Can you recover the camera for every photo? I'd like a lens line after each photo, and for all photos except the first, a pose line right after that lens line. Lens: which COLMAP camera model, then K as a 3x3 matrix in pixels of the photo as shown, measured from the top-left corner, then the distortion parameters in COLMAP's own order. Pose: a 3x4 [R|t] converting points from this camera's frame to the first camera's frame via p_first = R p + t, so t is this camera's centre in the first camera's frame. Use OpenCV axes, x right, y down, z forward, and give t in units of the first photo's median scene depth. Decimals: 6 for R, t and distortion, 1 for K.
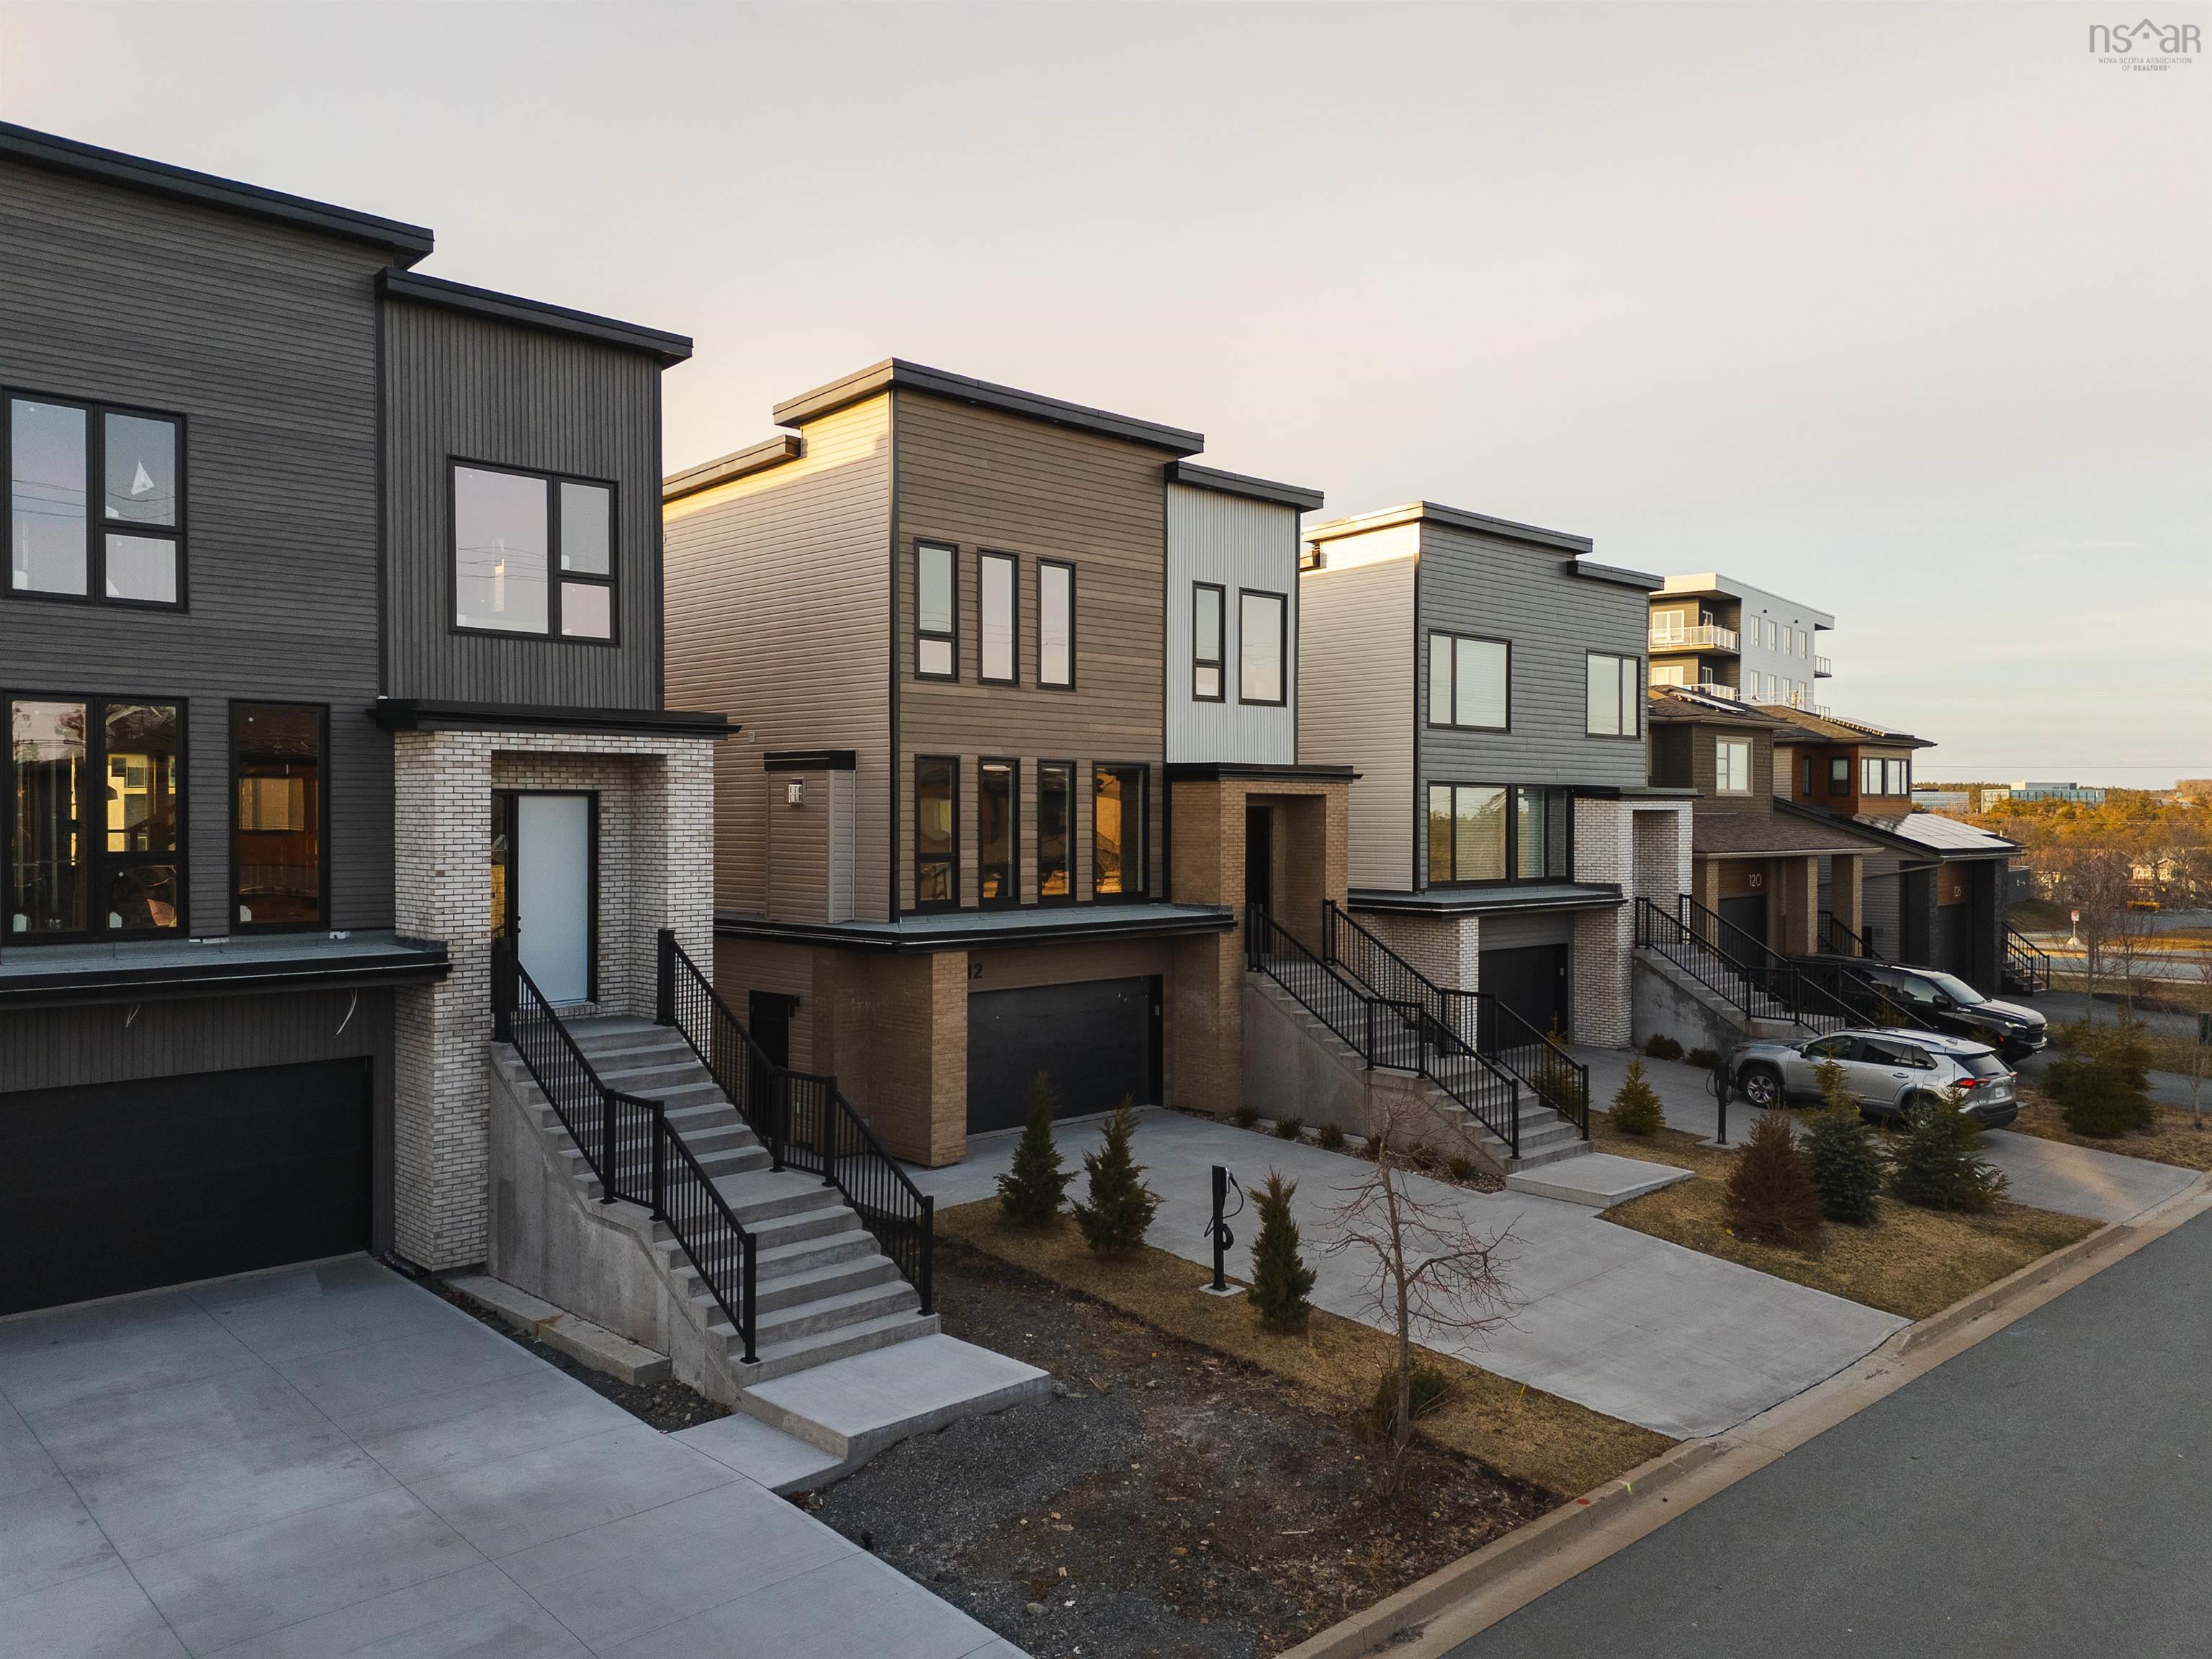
lens RADIAL K [[1657.7, 0, 1131.6], [0, 1657.7, 824.2], [0, 0, 1]] dist [0.092439, -0.106903]
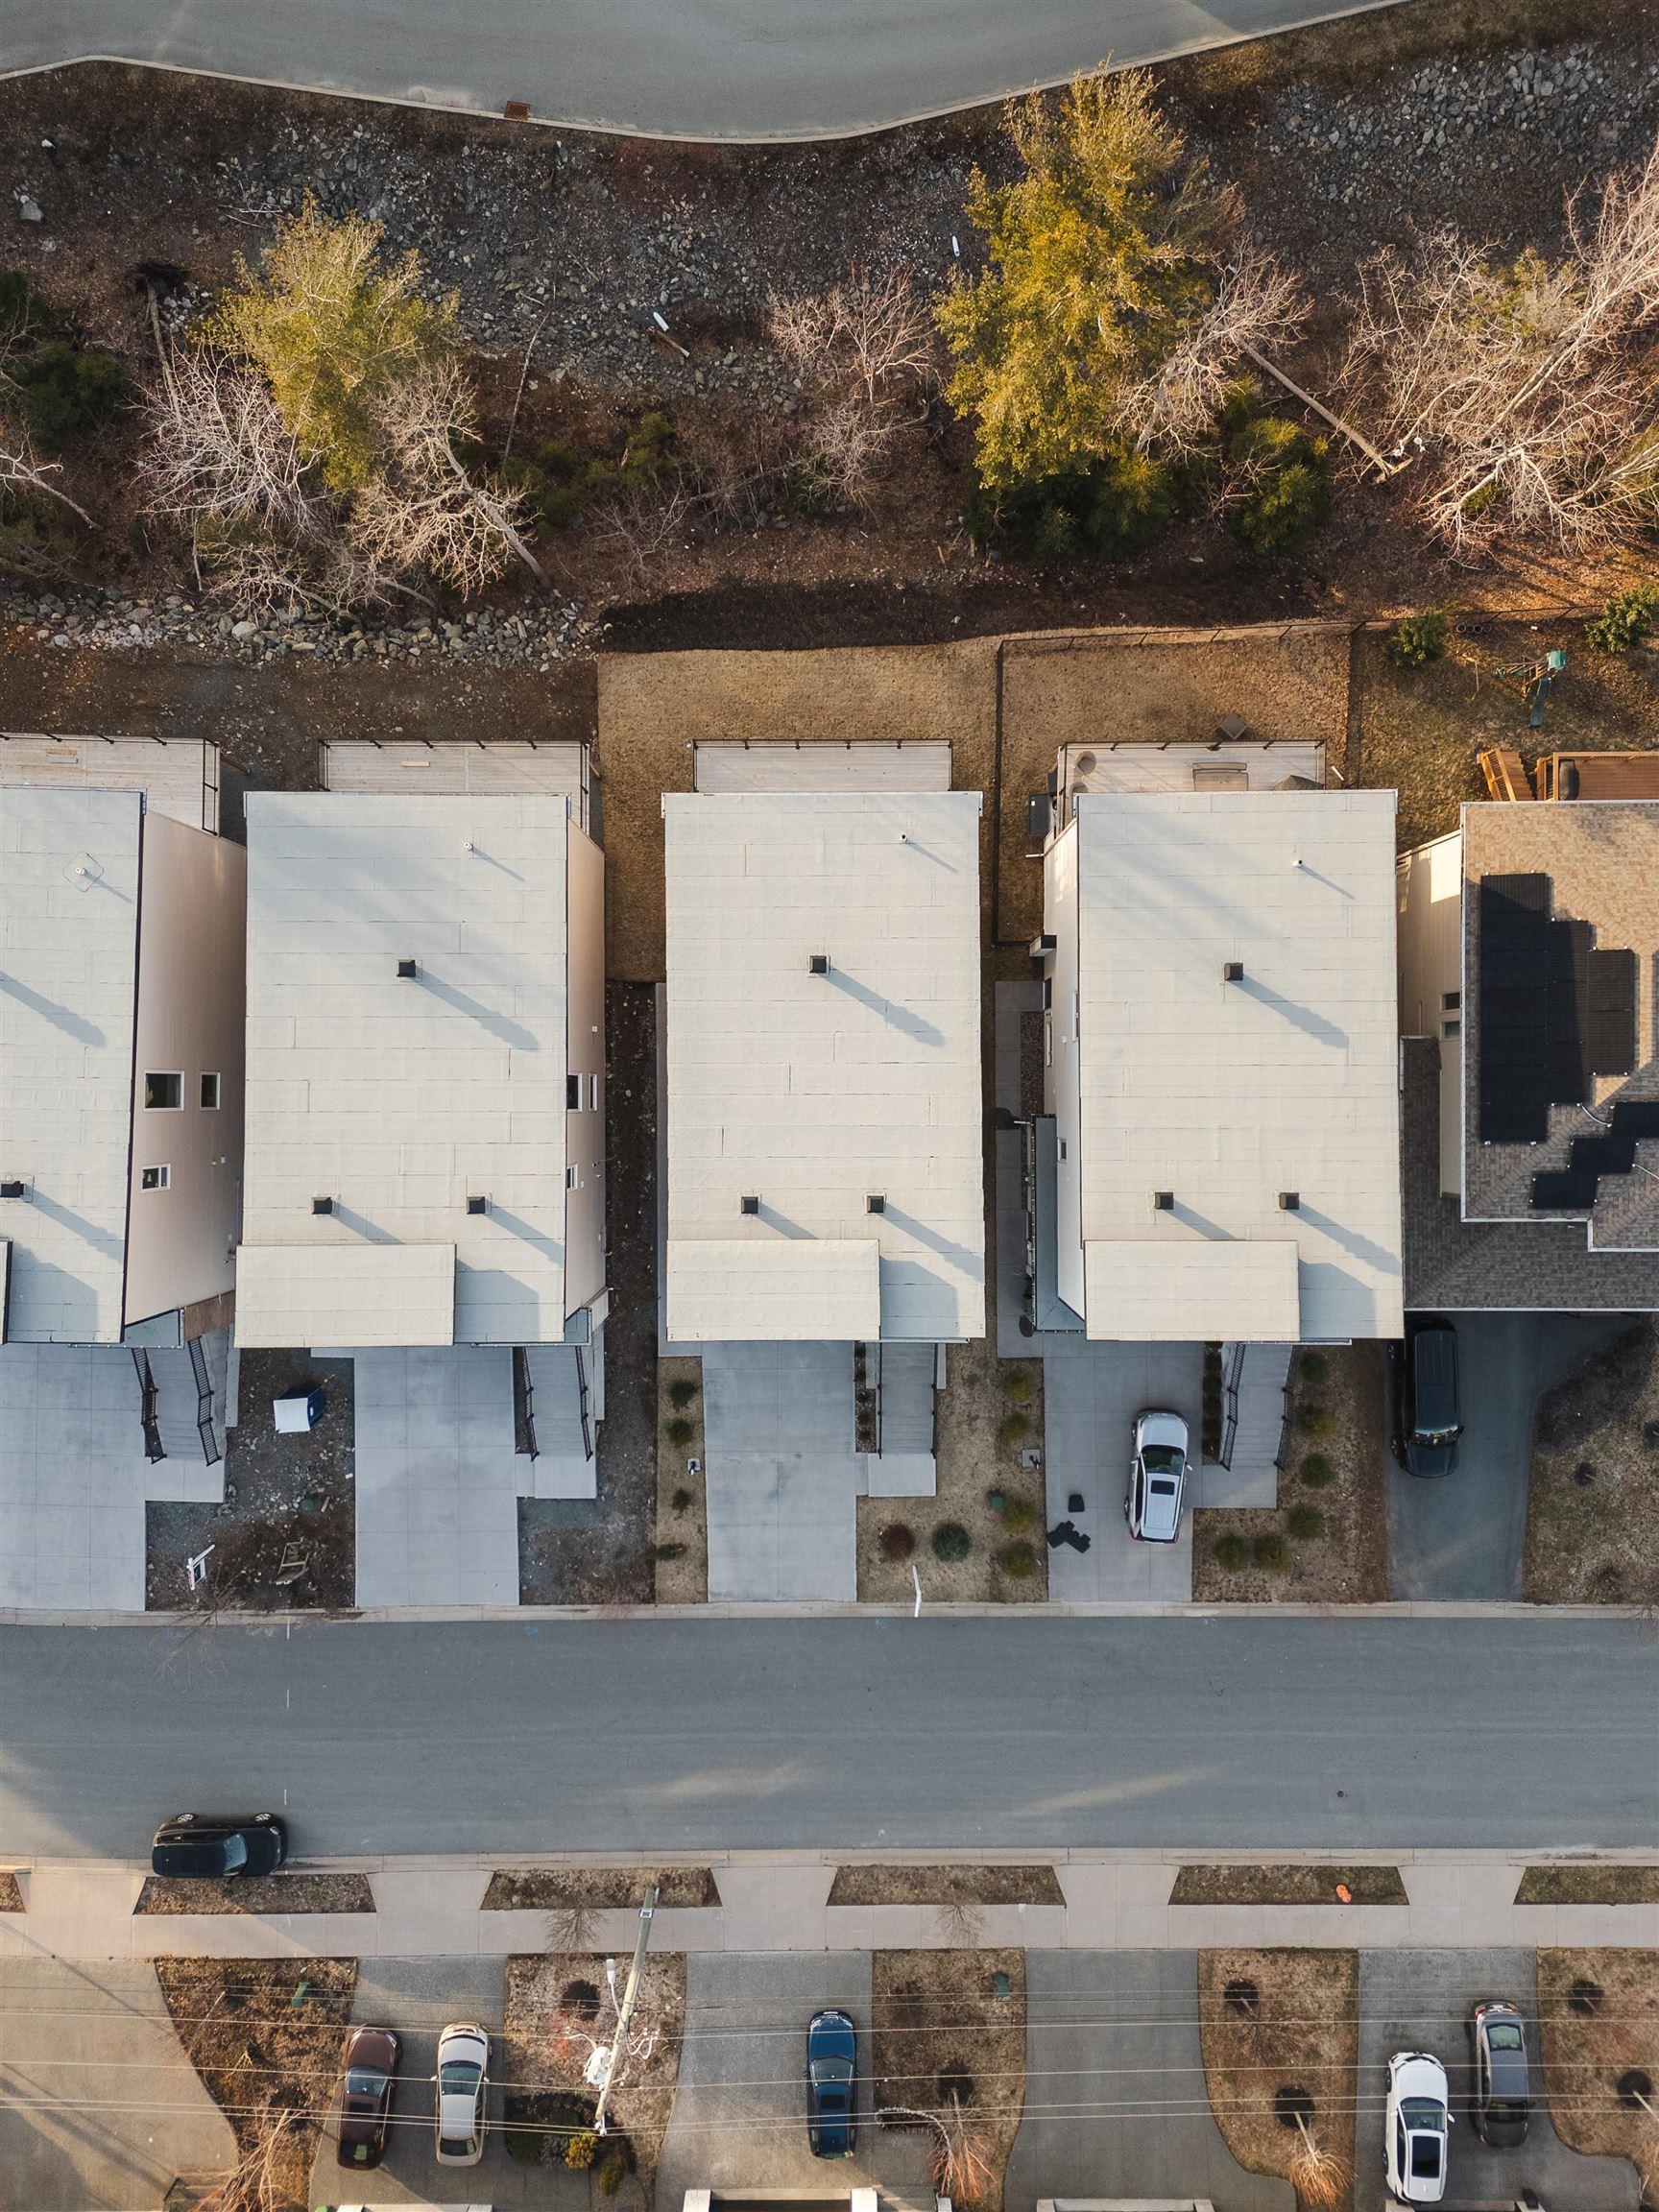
lens RADIAL K [[1624.8, 0, 822.0], [0, 1624.8, 1099.7], [0, 0, 1]] dist [0.096585, -0.104091]
pose [[0.711602, 0.702580, 0.001758, -0.212280], [0.002468, -0.005002, 0.999984, -2.245987], [0.702578, -0.711587, -0.005293, 1.298545]]
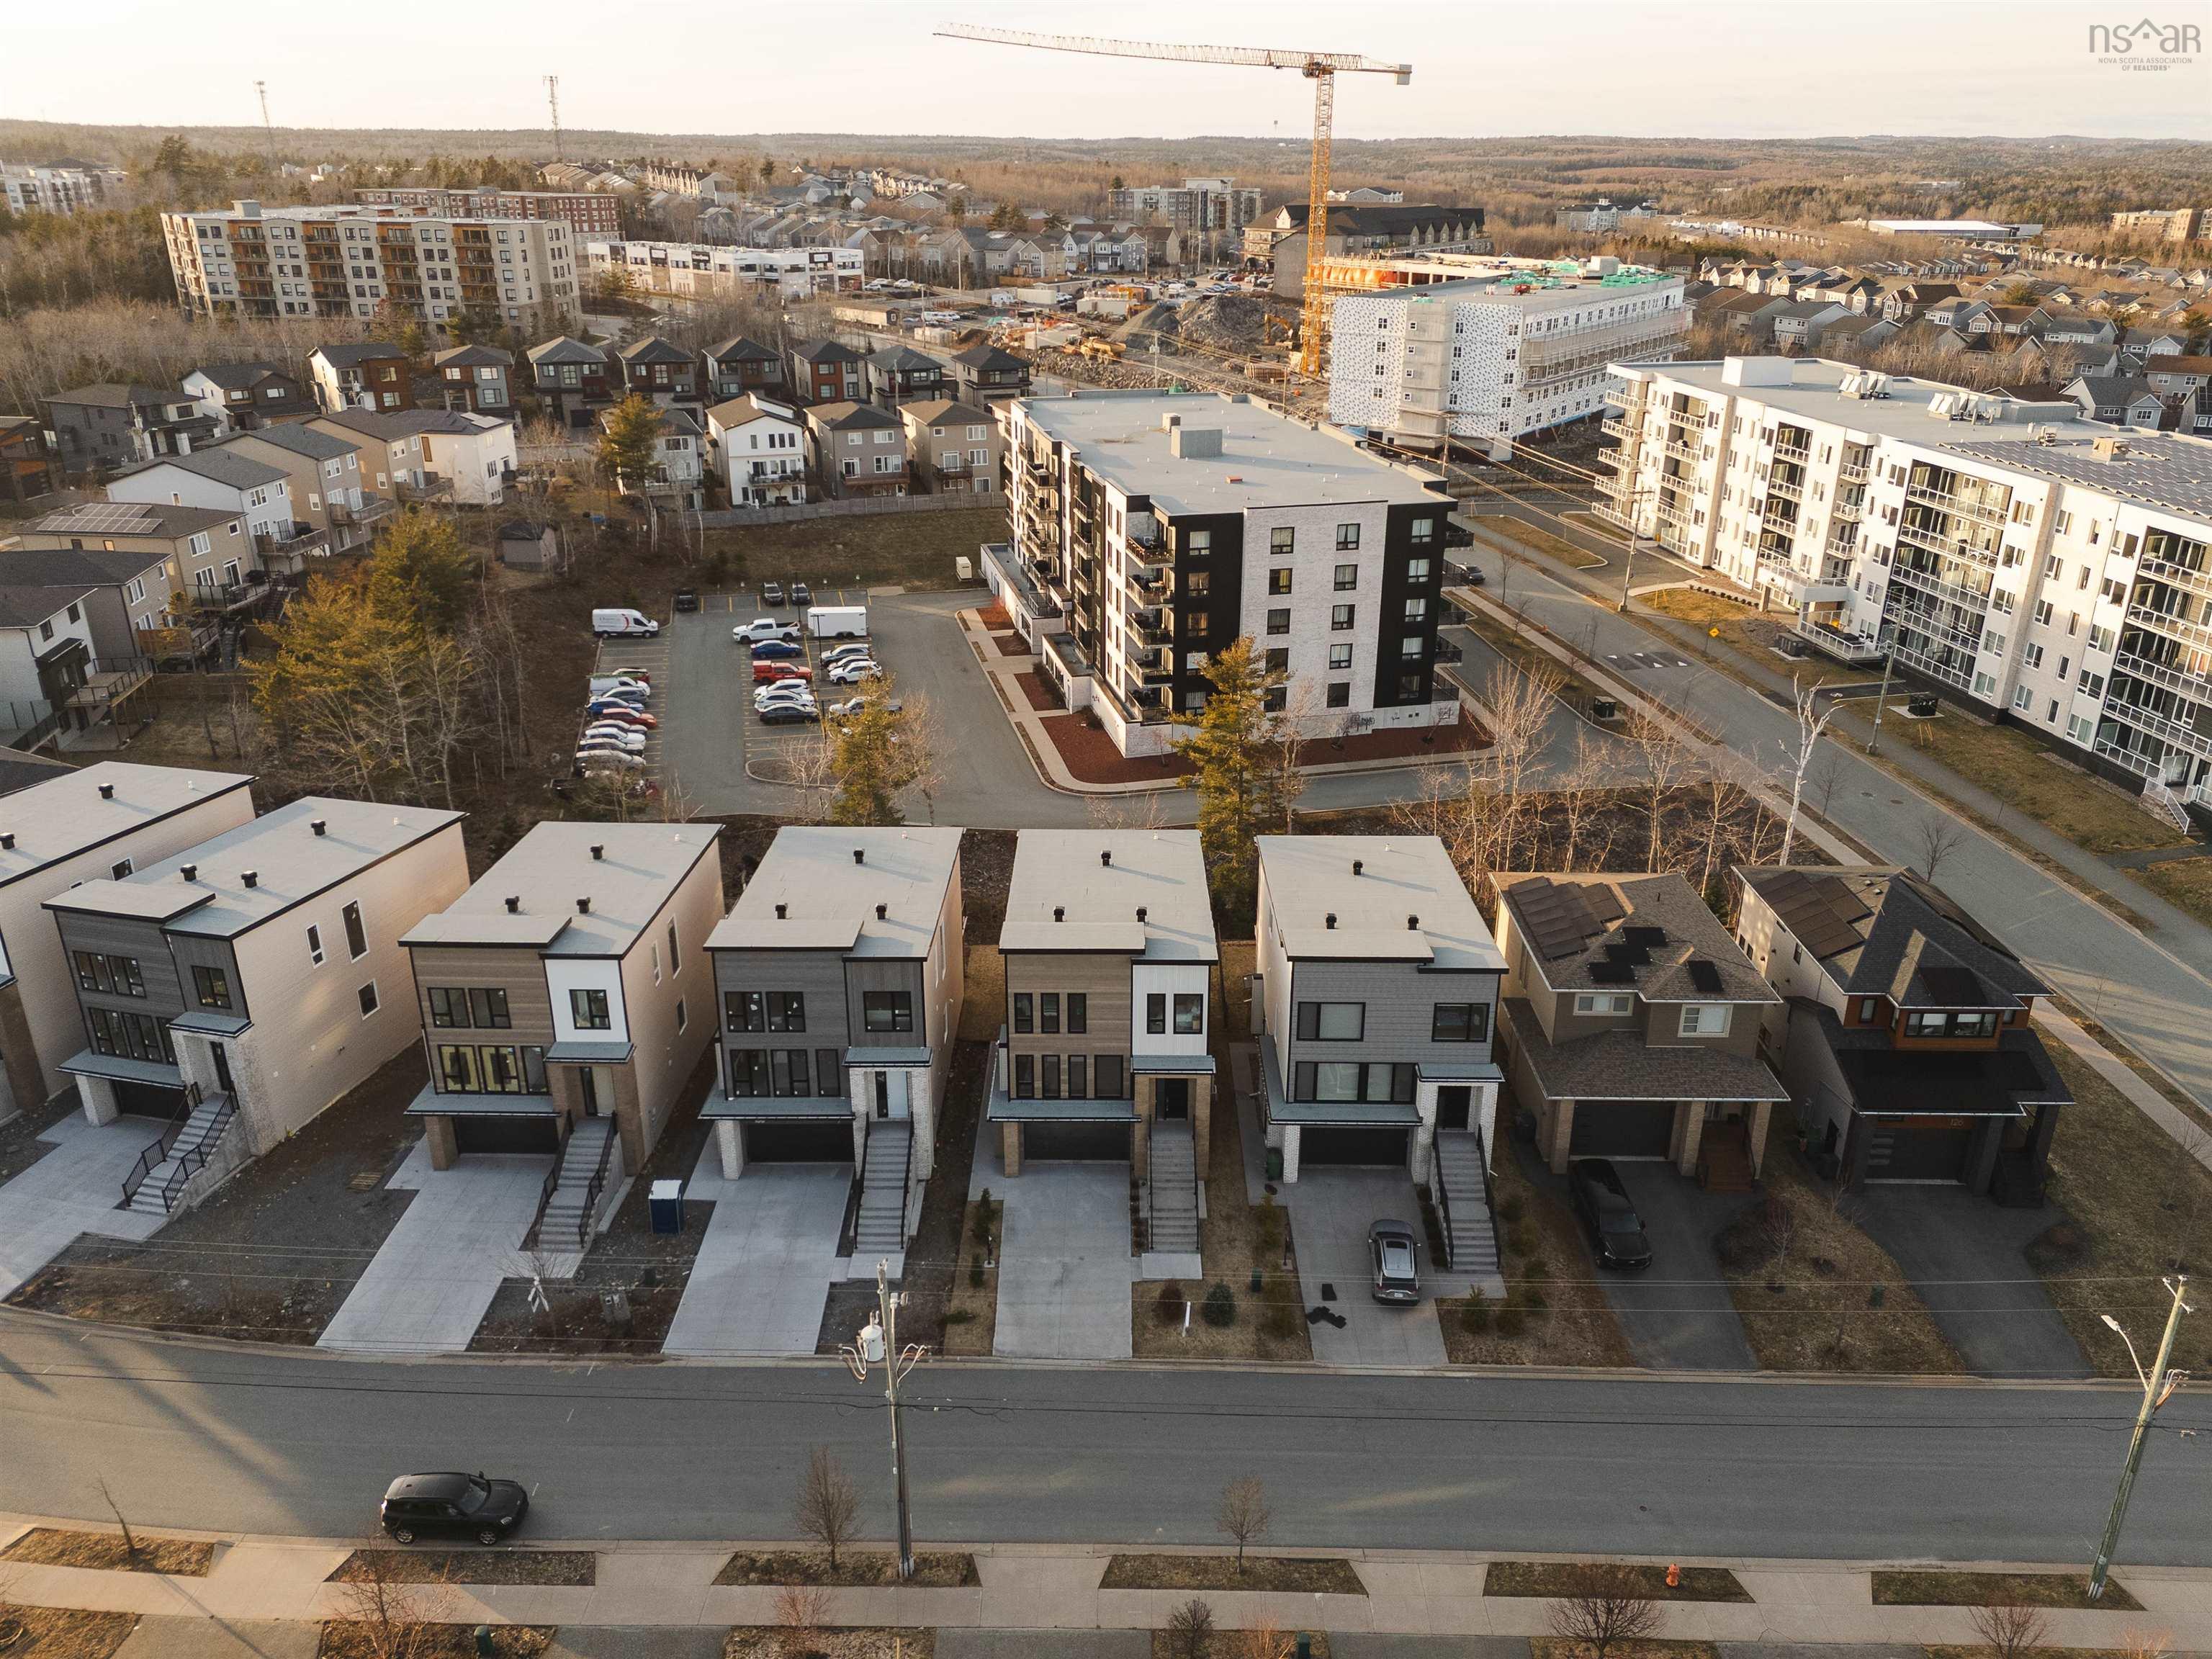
lens RADIAL K [[1624.8, 0, 1106.0], [0, 1624.8, 829.5], [0, 0, 1]] dist [0.096585, -0.104091]
pose [[0.702133, 0.272095, -0.658007, 1.831330], [-0.001955, 0.924841, 0.380349, -1.551393], [0.712043, -0.265769, 0.649893, -0.730163]]
